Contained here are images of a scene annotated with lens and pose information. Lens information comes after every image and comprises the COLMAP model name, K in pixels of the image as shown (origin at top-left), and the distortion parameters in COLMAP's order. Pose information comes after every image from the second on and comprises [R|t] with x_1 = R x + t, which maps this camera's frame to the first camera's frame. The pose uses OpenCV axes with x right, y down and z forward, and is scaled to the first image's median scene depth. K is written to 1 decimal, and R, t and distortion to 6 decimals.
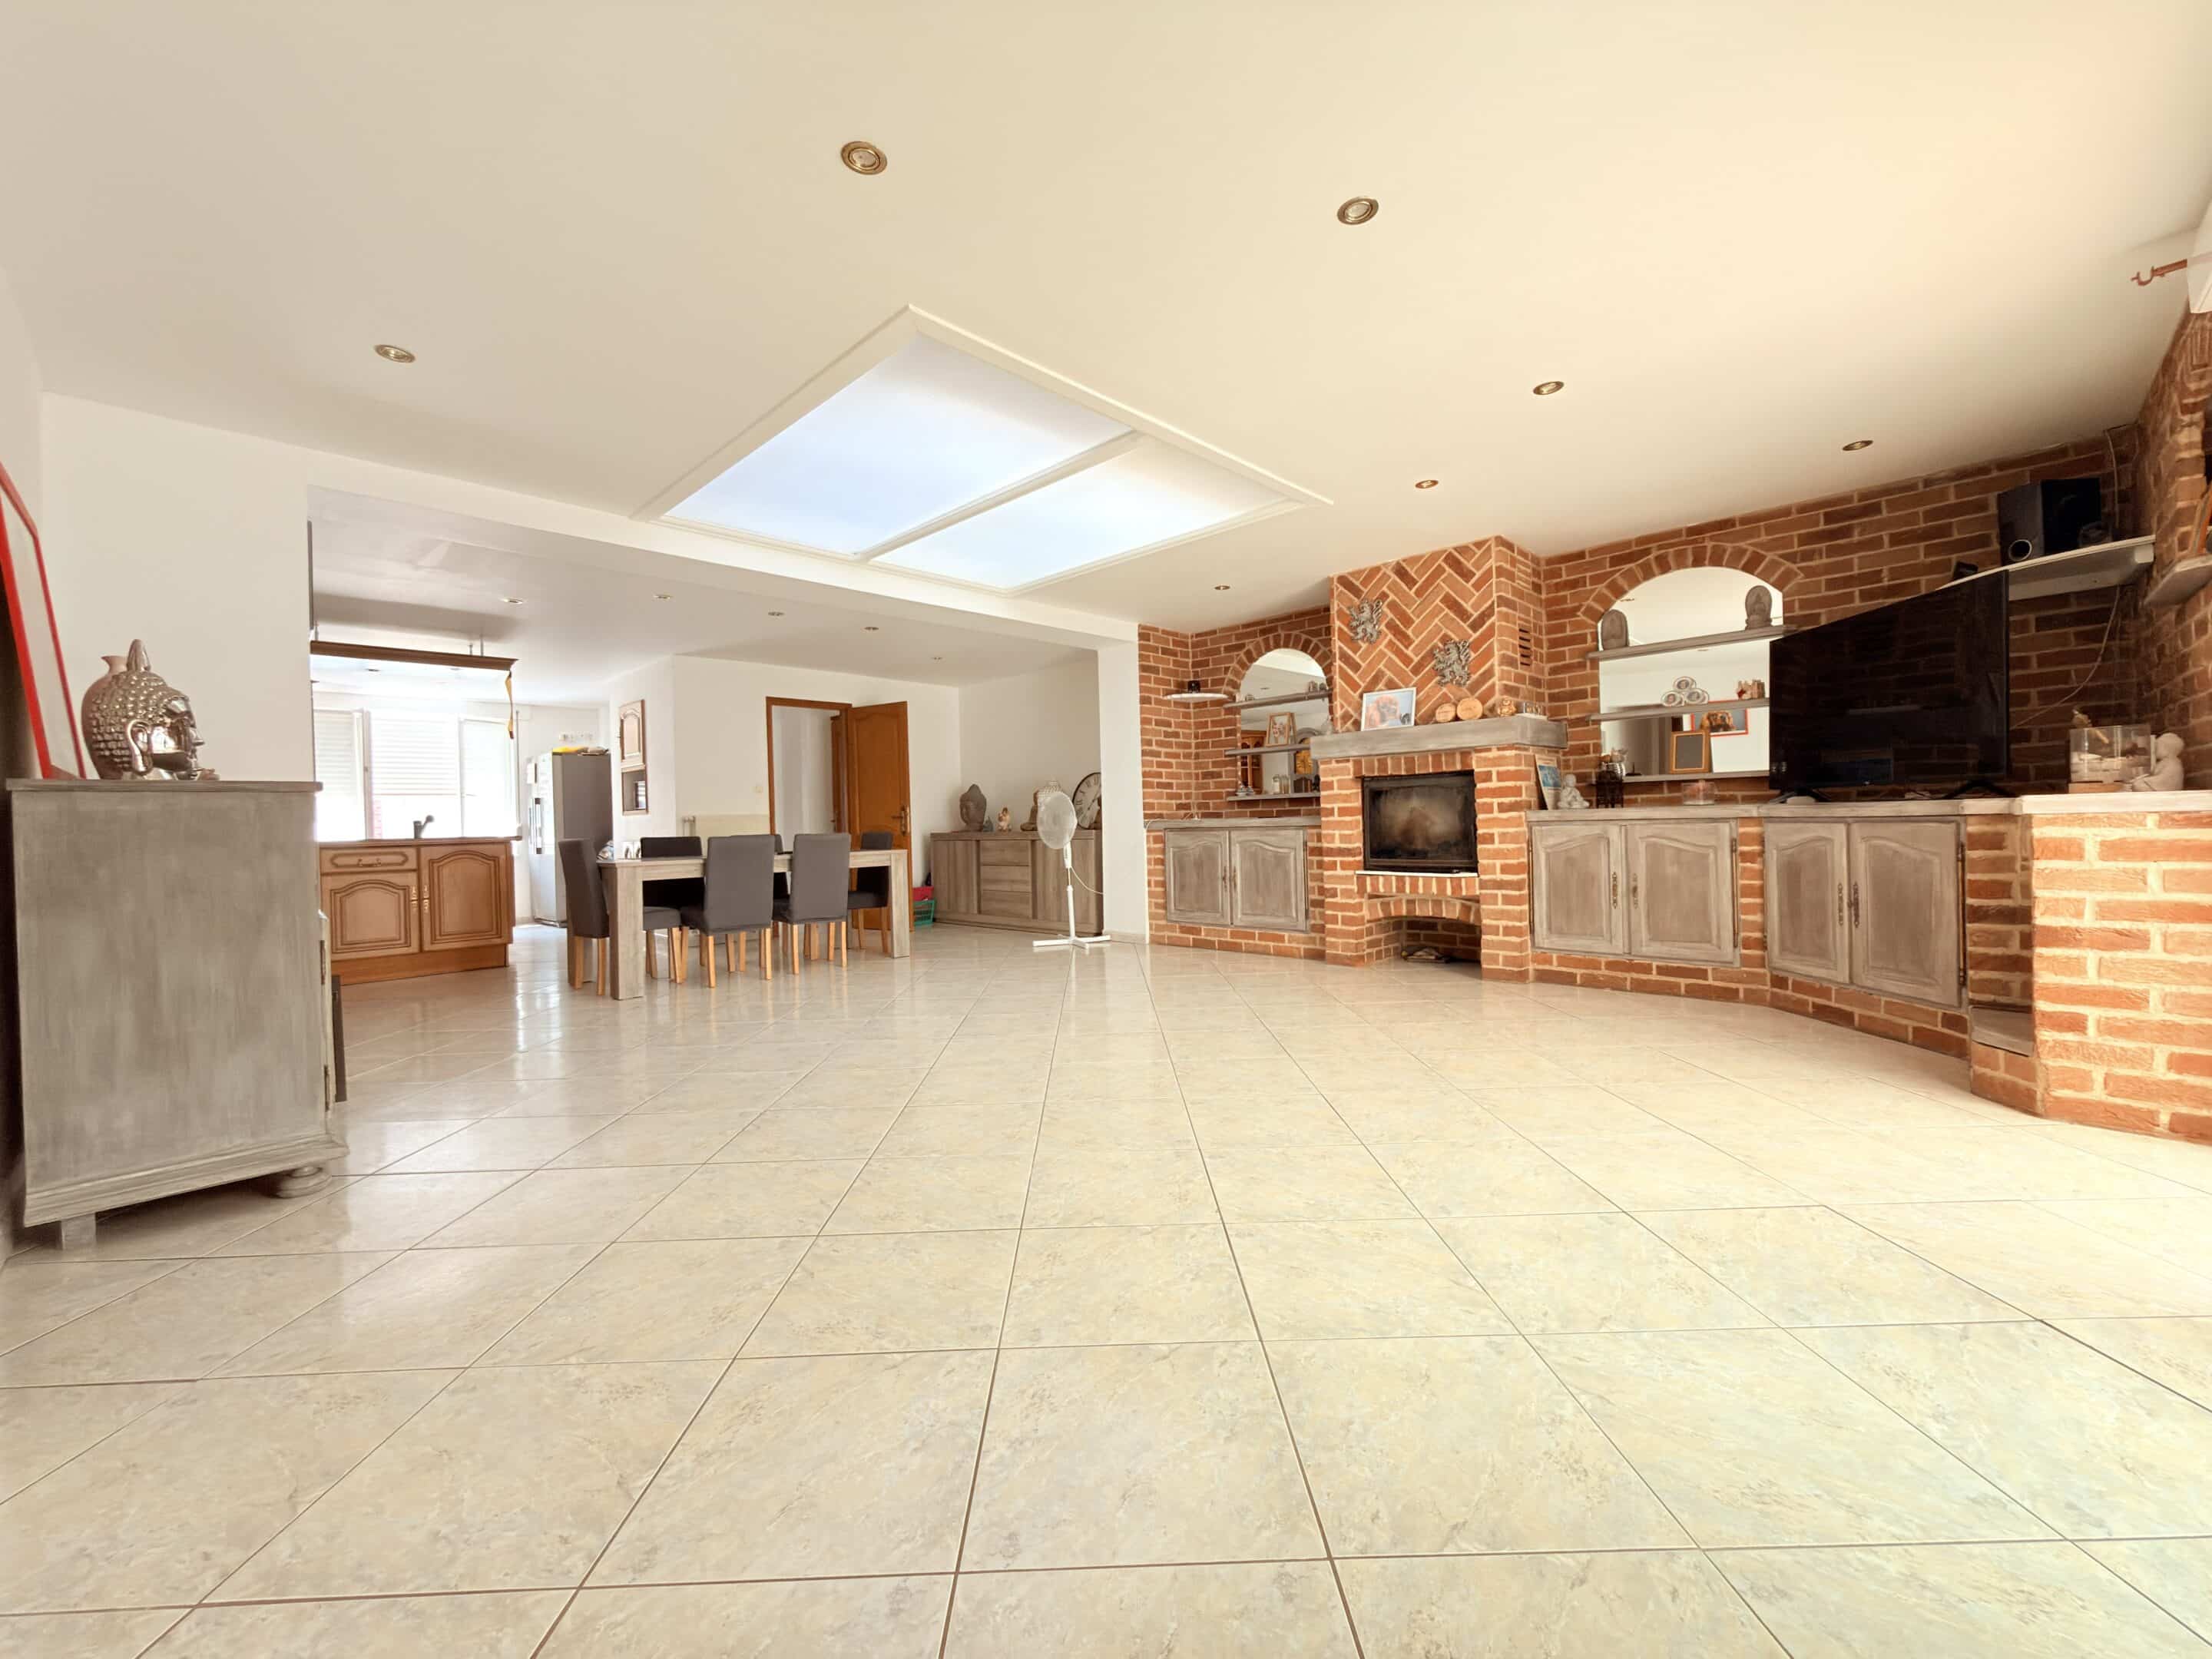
lens RADIAL K [[883.2, 0, 1097.1], [0, 883.2, 827.3], [0, 0, 1]] dist [0.000528, 0.000005]
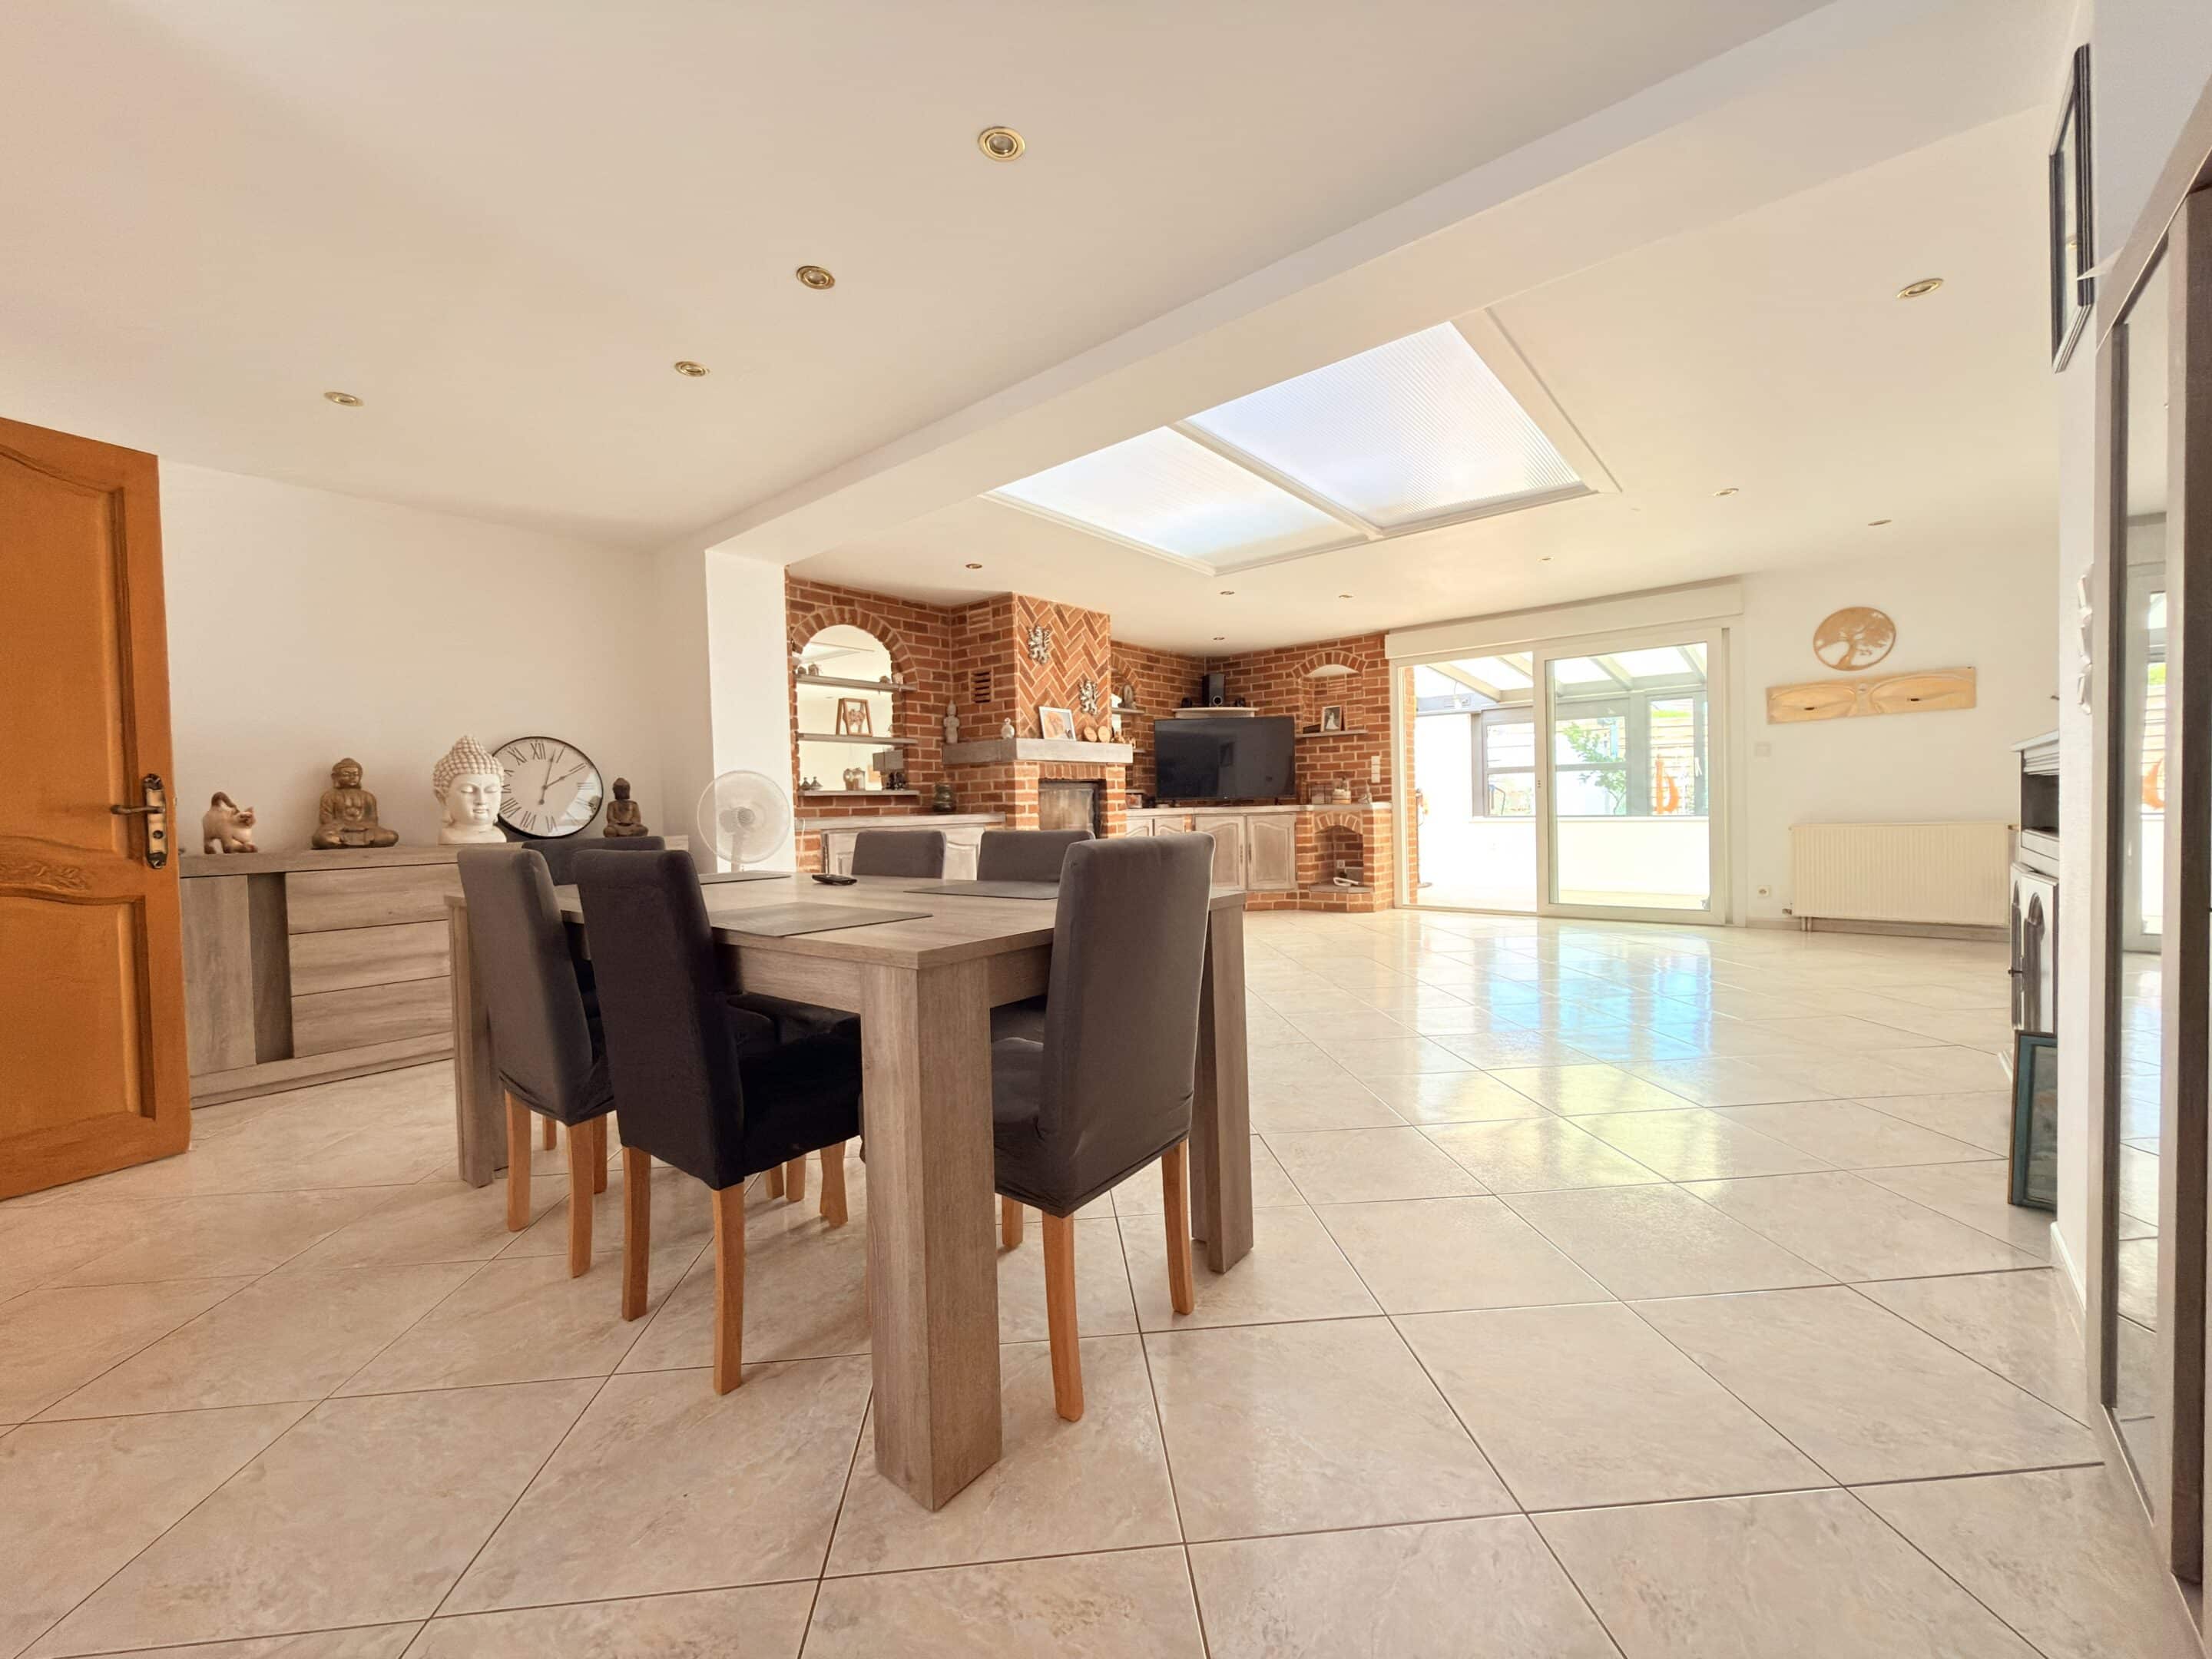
lens RADIAL K [[883.2, 0, 1100.1], [0, 883.2, 828.6], [0, 0, 1]] dist [0.000528, 0.000005]
pose [[-0.079554, -0.000774, 0.996830, -0.875722], [0.029299, 0.999566, 0.003115, 0.006533], [-0.996400, 0.029454, -0.079497, 1.044678]]
